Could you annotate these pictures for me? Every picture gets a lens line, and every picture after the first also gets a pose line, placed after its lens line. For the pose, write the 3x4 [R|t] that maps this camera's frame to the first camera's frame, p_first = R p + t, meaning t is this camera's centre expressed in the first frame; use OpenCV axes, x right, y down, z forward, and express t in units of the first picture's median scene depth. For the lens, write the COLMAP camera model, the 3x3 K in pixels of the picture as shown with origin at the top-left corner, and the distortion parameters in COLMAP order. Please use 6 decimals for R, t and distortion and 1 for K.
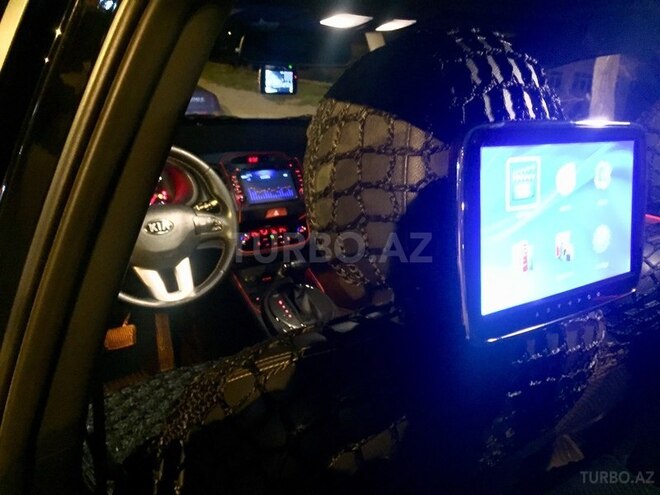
lens RADIAL K [[562.8, 0, 332.7], [0, 562.8, 252.8], [0, 0, 1]] dist [0.053335, -0.028888]
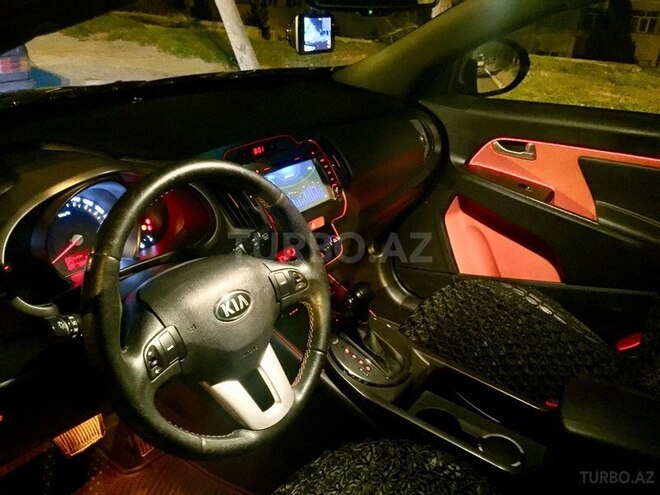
lens RADIAL K [[562.8, 0, 328.5], [0, 562.8, 245.6], [0, 0, 1]] dist [0.053335, -0.028888]
pose [[0.944677, -0.155940, 0.288561, -0.295966], [0.124667, 0.984436, 0.123867, -0.133302], [-0.303386, -0.081041, 0.949415, 0.333422]]
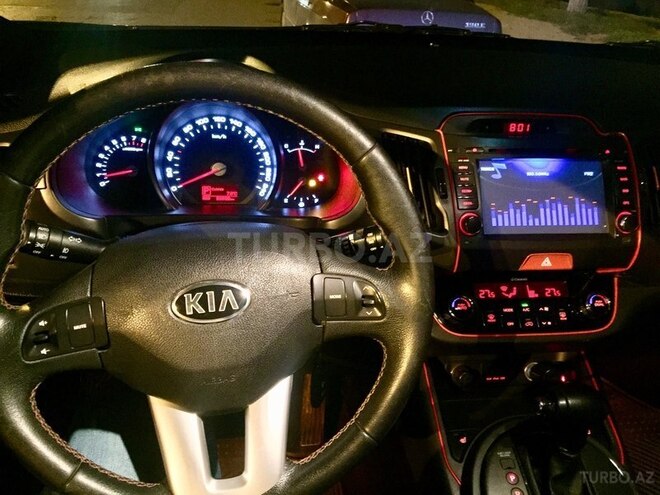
lens RADIAL K [[562.8, 0, 331.9], [0, 562.8, 248.2], [0, 0, 1]] dist [0.053335, -0.028888]
pose [[0.888369, 0.207519, -0.409556, -0.072650], [-0.166243, 0.976885, 0.134384, -0.114119], [0.427977, -0.051297, 0.902333, 0.556736]]
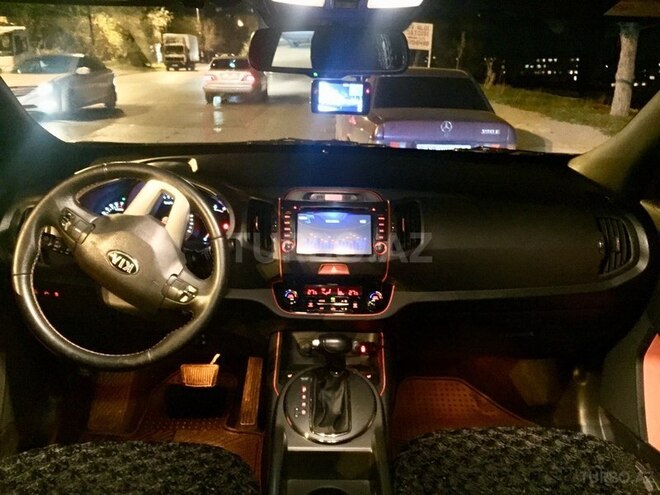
lens RADIAL K [[562.8, 0, 329.9], [0, 562.8, 246.4], [0, 0, 1]] dist [0.053335, -0.028888]
pose [[0.822312, 0.136188, -0.552500, 0.315349], [-0.173710, 0.984670, -0.015825, -0.090390], [0.541875, 0.108988, 0.833363, 0.374320]]
